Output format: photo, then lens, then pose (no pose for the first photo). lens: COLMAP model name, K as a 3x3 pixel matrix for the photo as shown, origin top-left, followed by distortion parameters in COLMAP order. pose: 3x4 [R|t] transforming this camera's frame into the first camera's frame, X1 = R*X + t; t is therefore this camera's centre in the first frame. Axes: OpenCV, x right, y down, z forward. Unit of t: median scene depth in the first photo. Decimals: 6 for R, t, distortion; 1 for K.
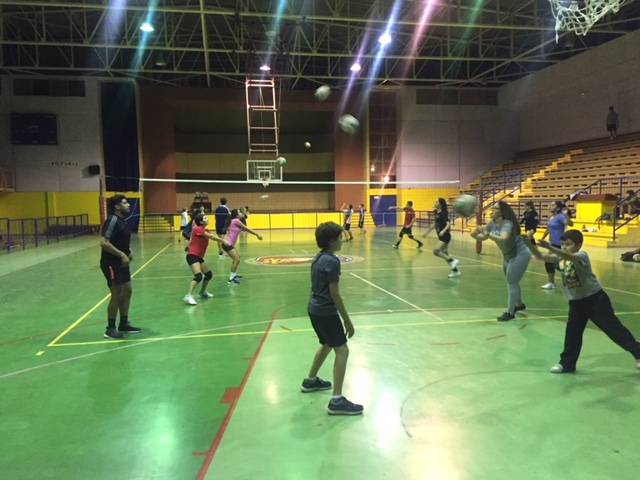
lens RADIAL K [[578.2, 0, 328.9], [0, 578.2, 242.3], [0, 0, 1]] dist [0.084616, -0.091786]
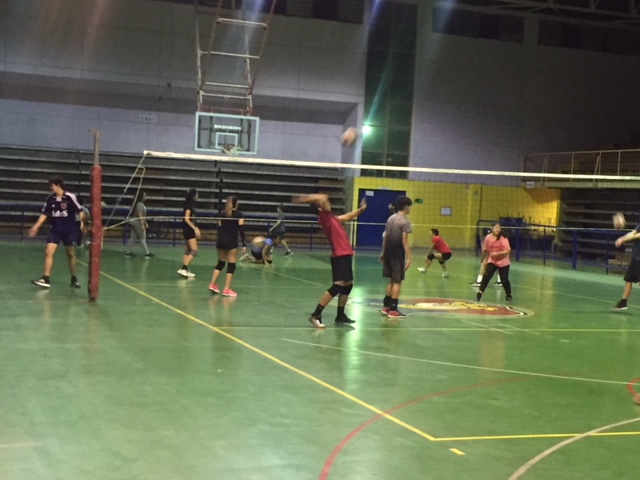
lens RADIAL K [[1112.7, 0, 320.0], [0, 1112.7, 240.0], [0, 0, 1]] dist [0.014366, 0.073088]
pose [[0.980470, 0.060562, 0.187109, -0.205117], [-0.055339, 0.997922, -0.033018, 0.005832], [-0.188720, 0.022019, 0.981784, -0.040993]]
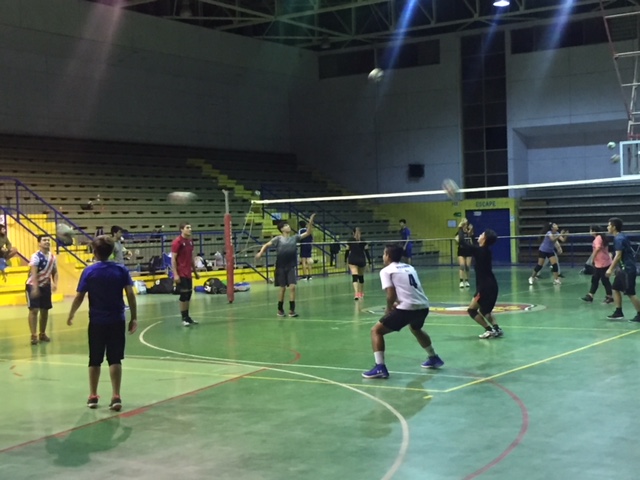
lens RADIAL K [[1021.9, 0, 320.0], [0, 1021.9, 240.0], [0, 0, 1]] dist [-0.003548, -0.016822]
pose [[0.704334, 0.007008, -0.709834, 0.352775], [-0.032464, 0.999223, -0.022347, -0.010611], [0.709126, 0.038784, 0.704014, 0.070383]]
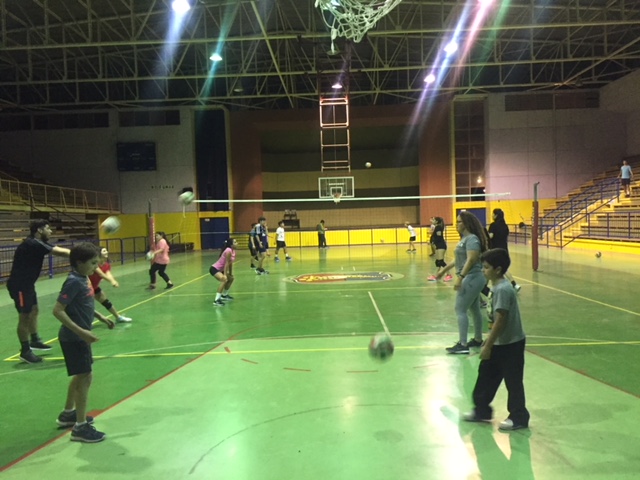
lens RADIAL K [[579.8, 0, 320.0], [0, 579.8, 240.0], [0, 0, 1]] dist [0.076512, -0.092516]
pose [[0.976002, -0.012427, -0.217407, 0.075642], [0.006012, 0.999527, -0.030145, -0.002158], [0.217679, 0.028115, 0.975615, 0.014091]]
